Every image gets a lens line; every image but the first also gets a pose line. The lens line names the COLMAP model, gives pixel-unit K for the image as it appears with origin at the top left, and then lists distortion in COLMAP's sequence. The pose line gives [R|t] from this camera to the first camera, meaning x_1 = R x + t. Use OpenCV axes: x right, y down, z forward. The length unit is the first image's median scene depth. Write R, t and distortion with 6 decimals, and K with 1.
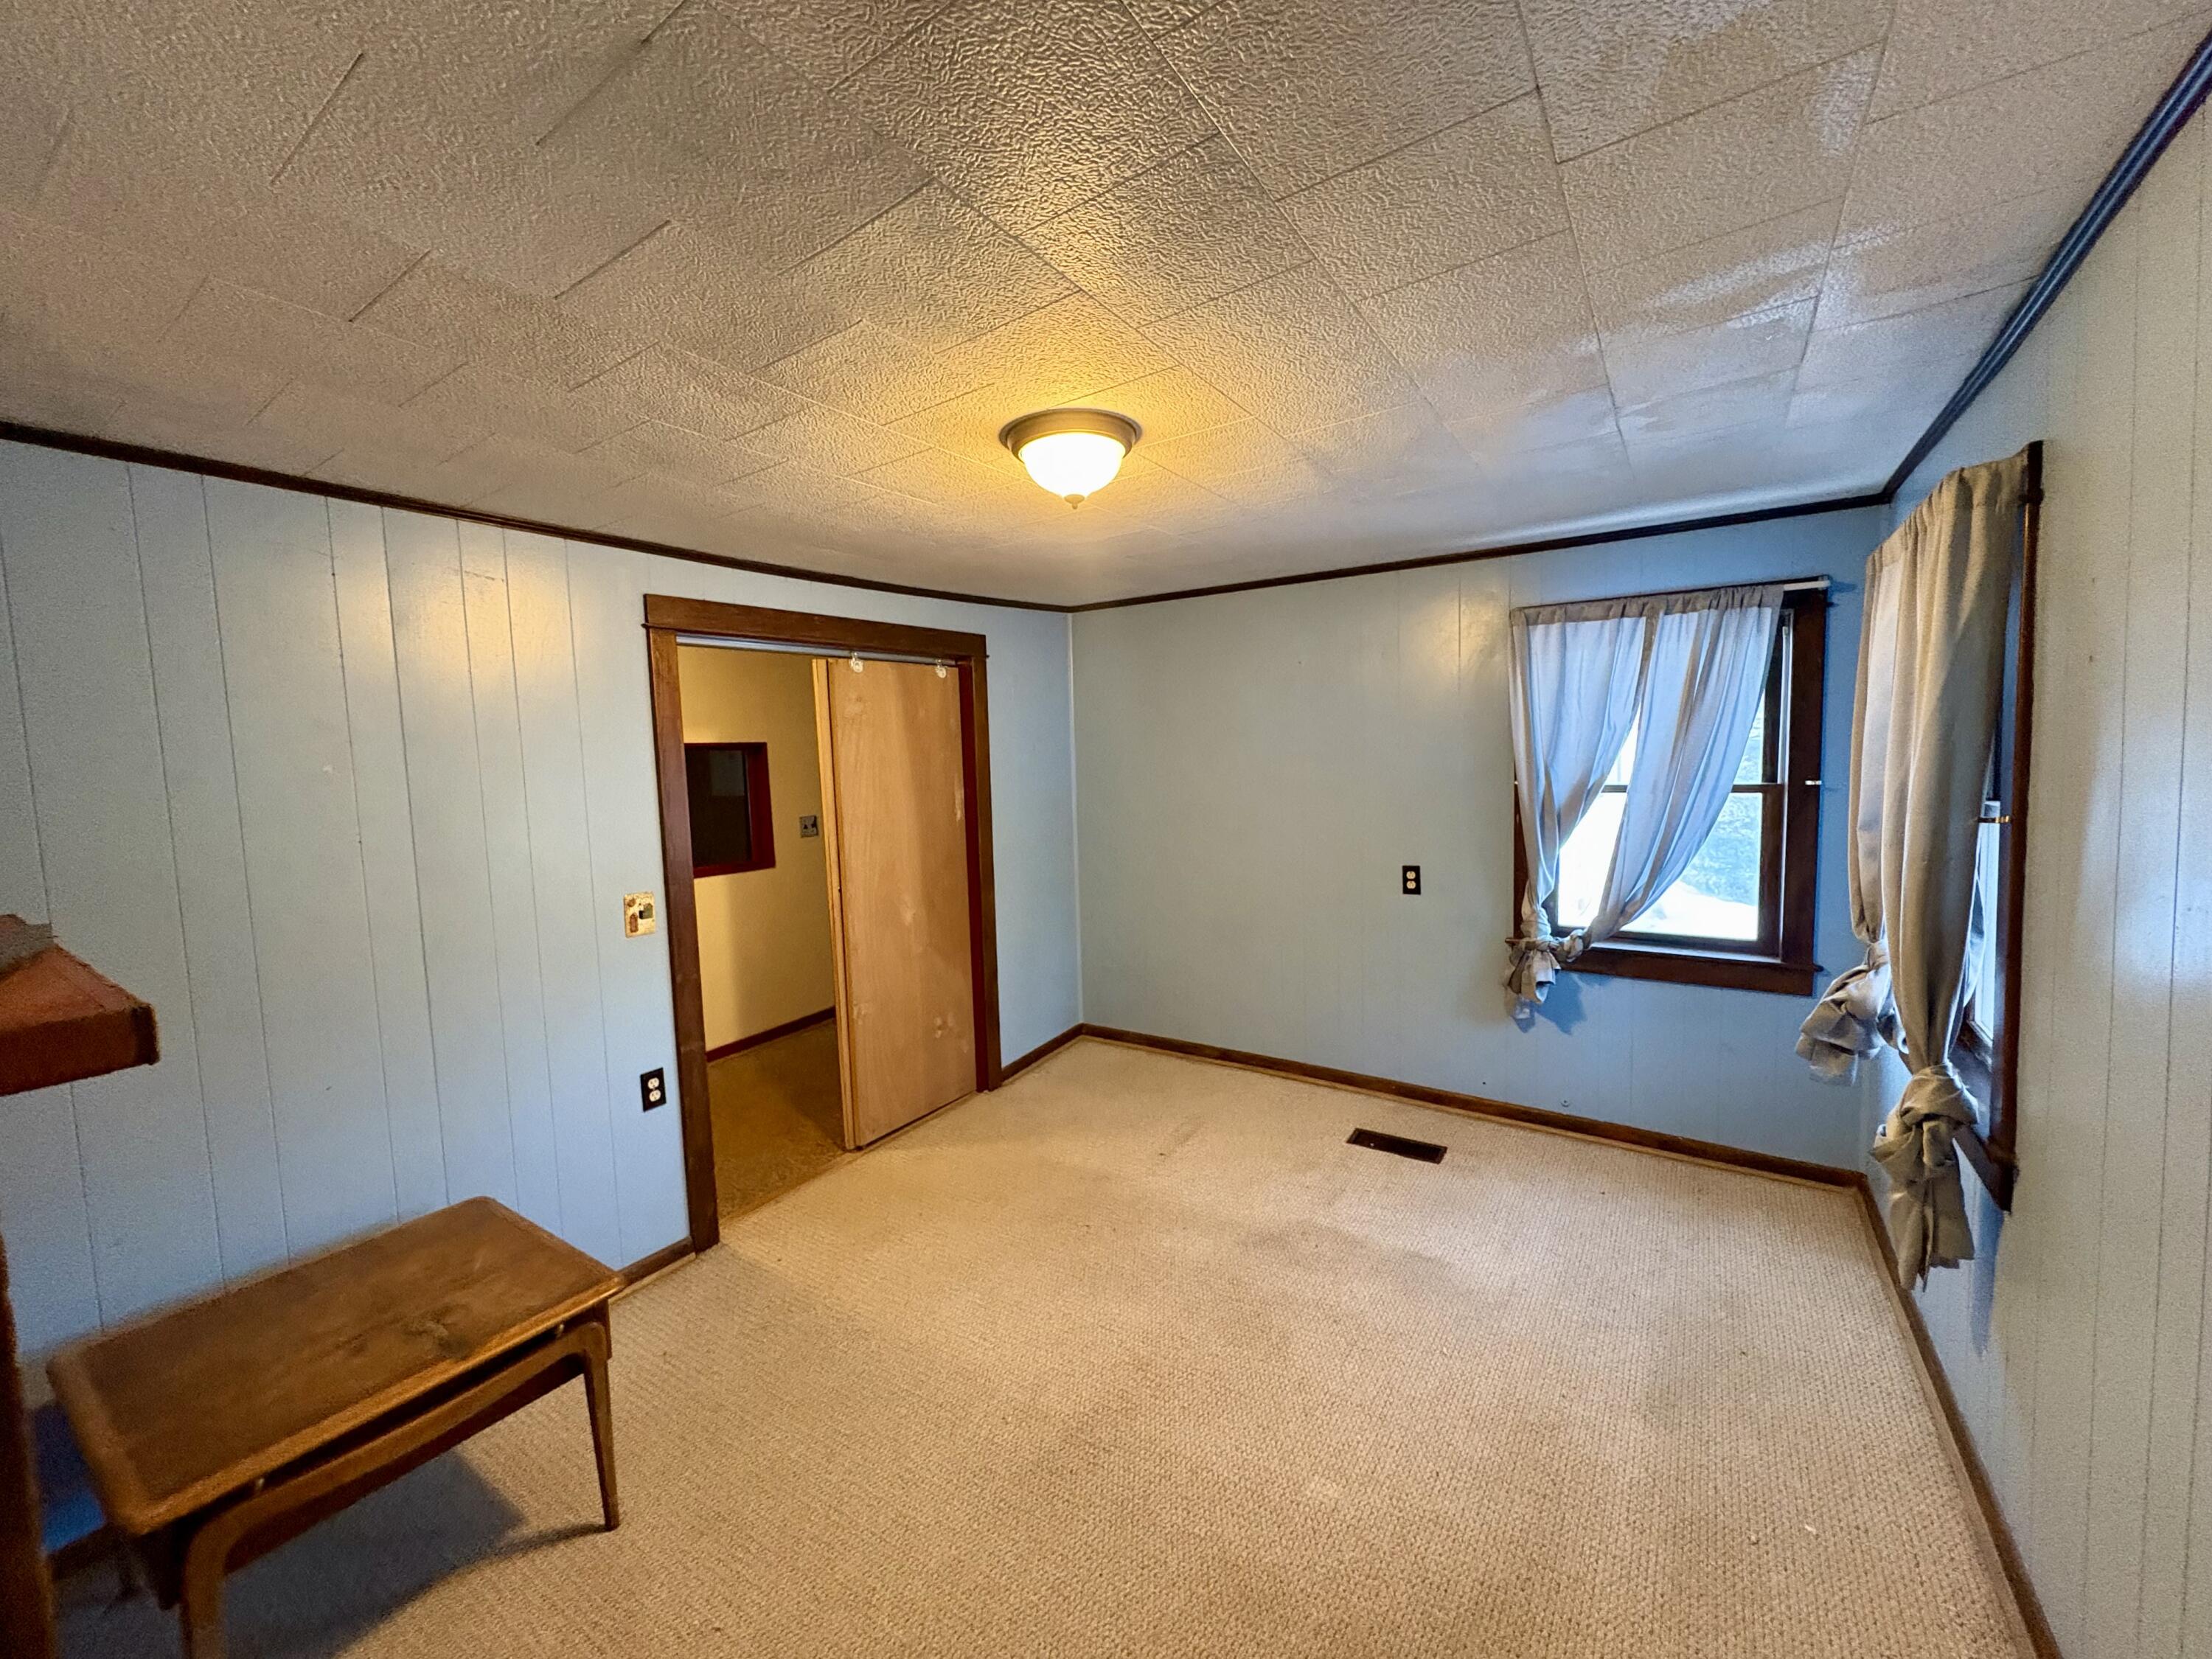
lens RADIAL K [[891.2, 0, 1106.0], [0, 891.2, 829.5], [0, 0, 1]] dist [-0.000089, -0.000099]
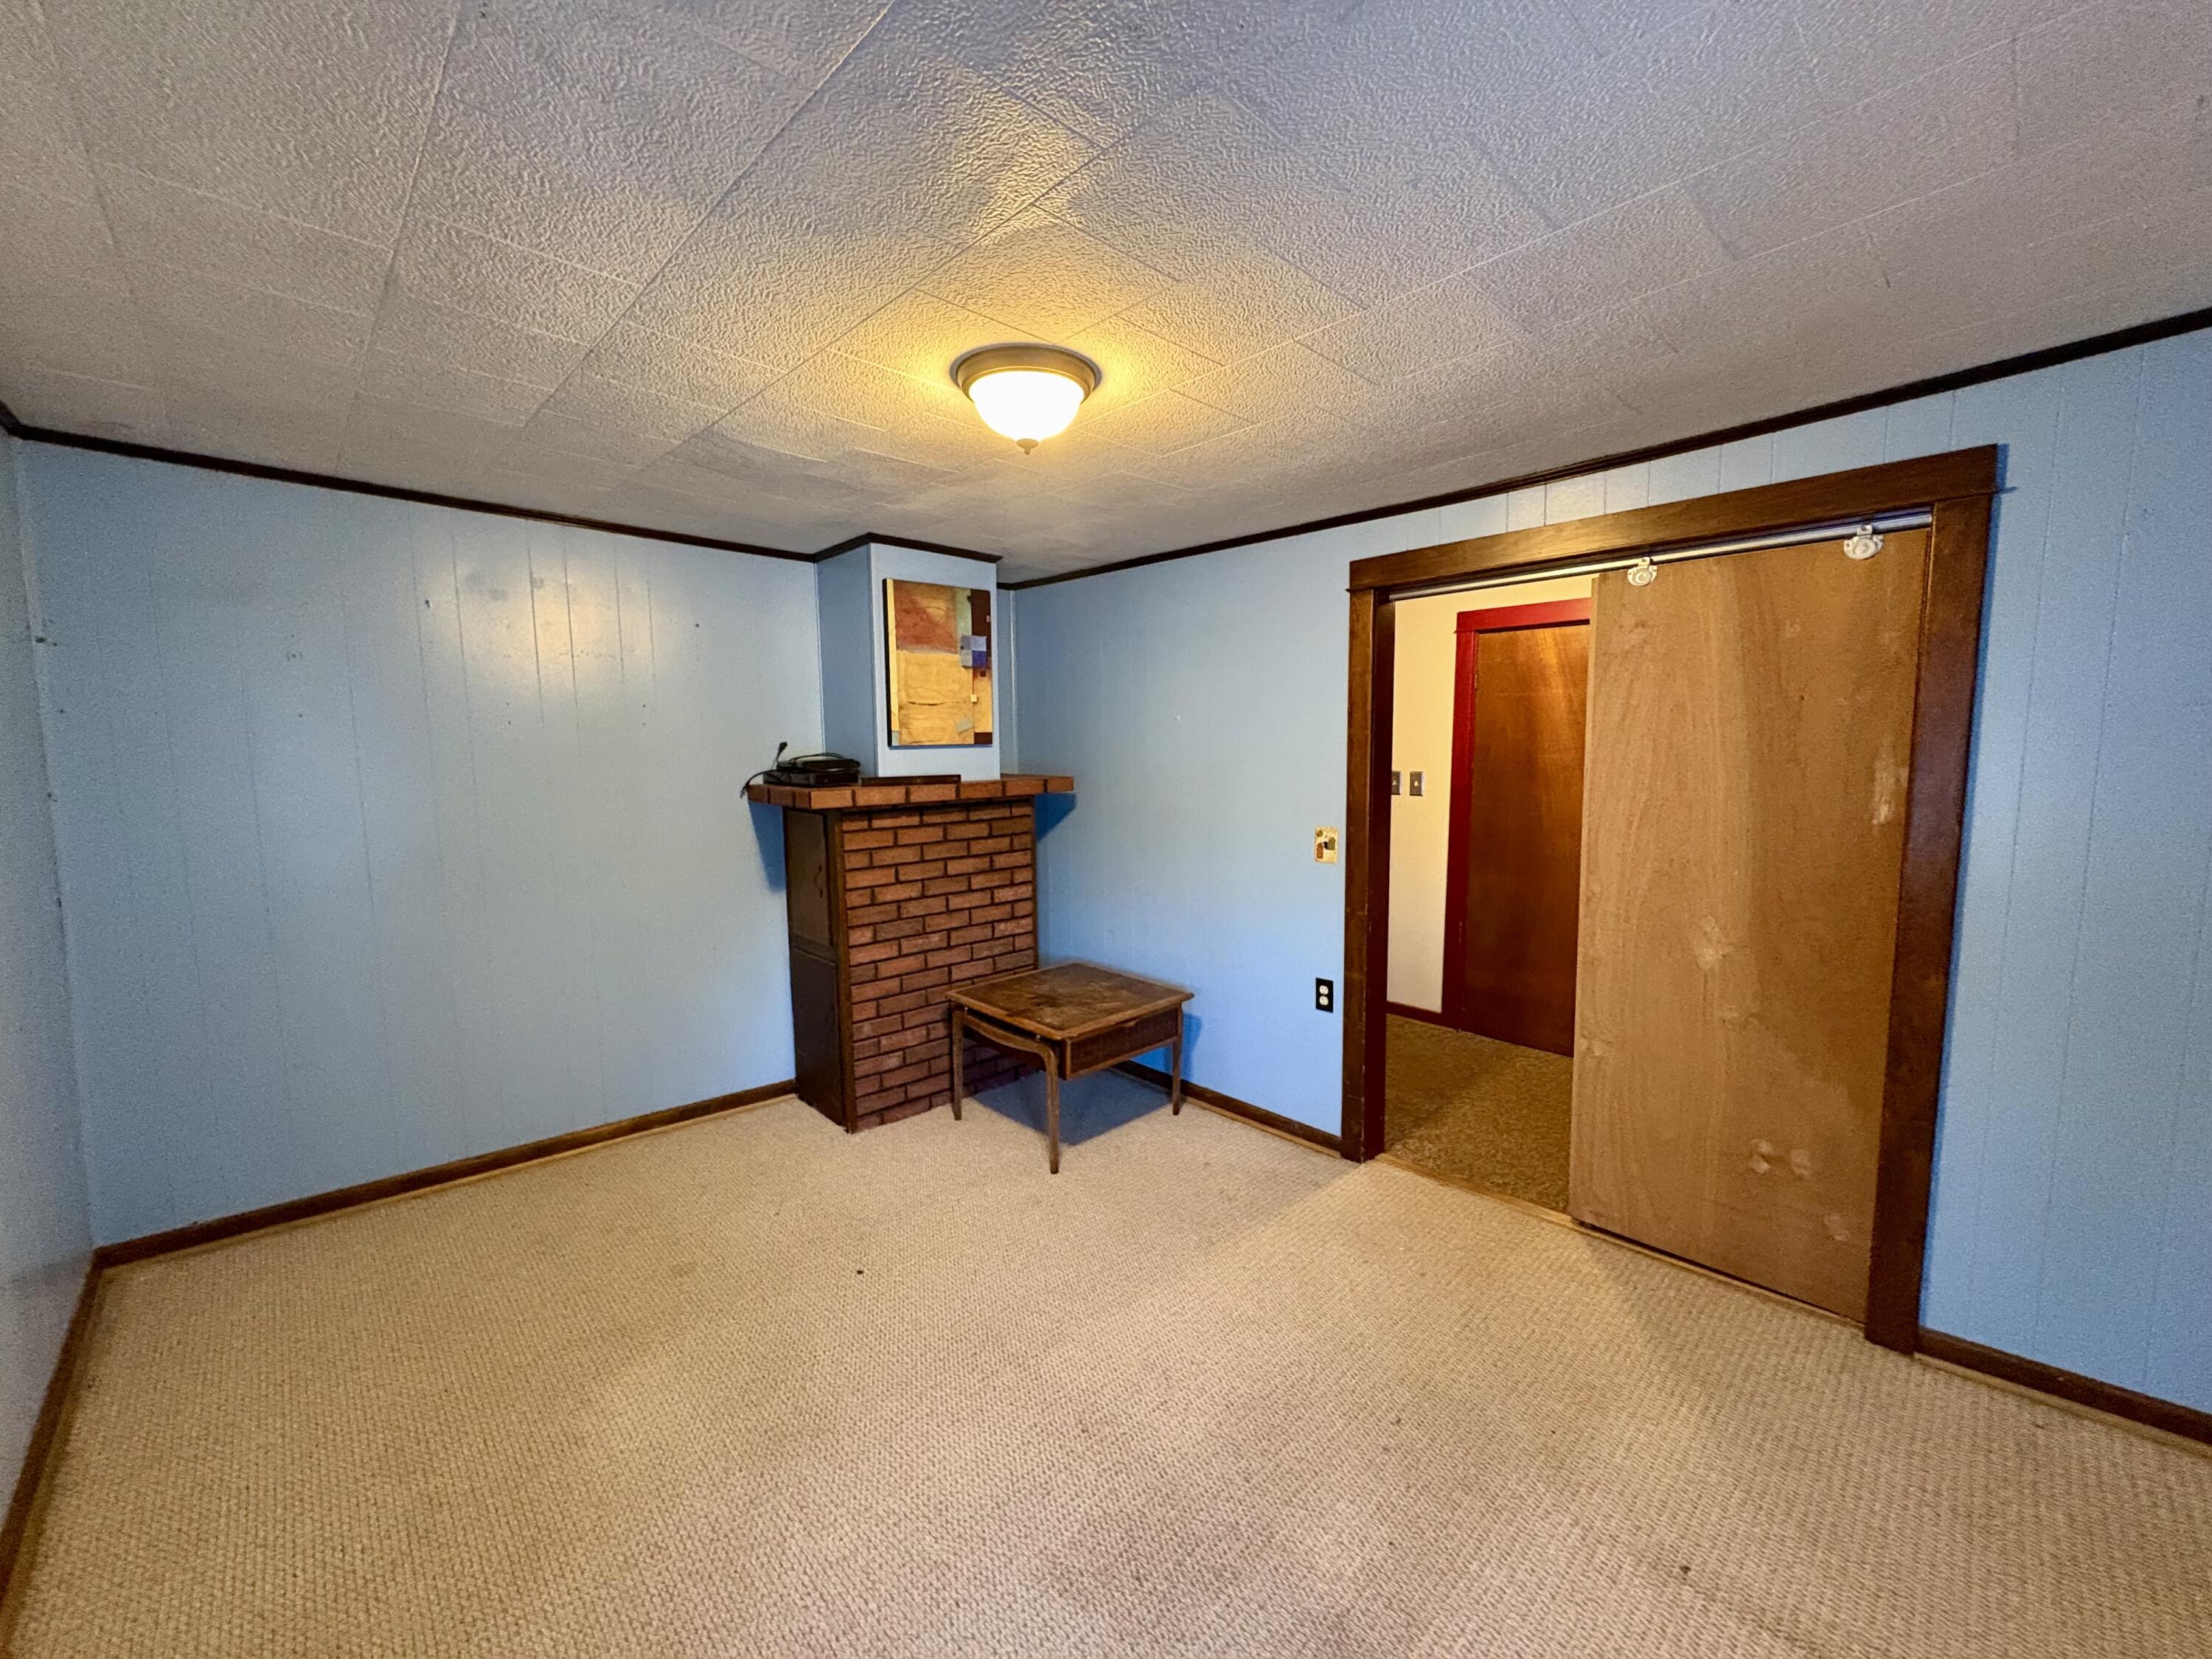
lens RADIAL K [[891.2, 0, 1106.0], [0, 891.2, 829.5], [0, 0, 1]] dist [-0.000089, -0.000099]
pose [[-0.227449, 0.141159, -0.963505, 0.636857], [-0.061563, 0.985374, 0.158896, -0.088369], [0.971842, 0.095457, -0.215432, 0.929260]]
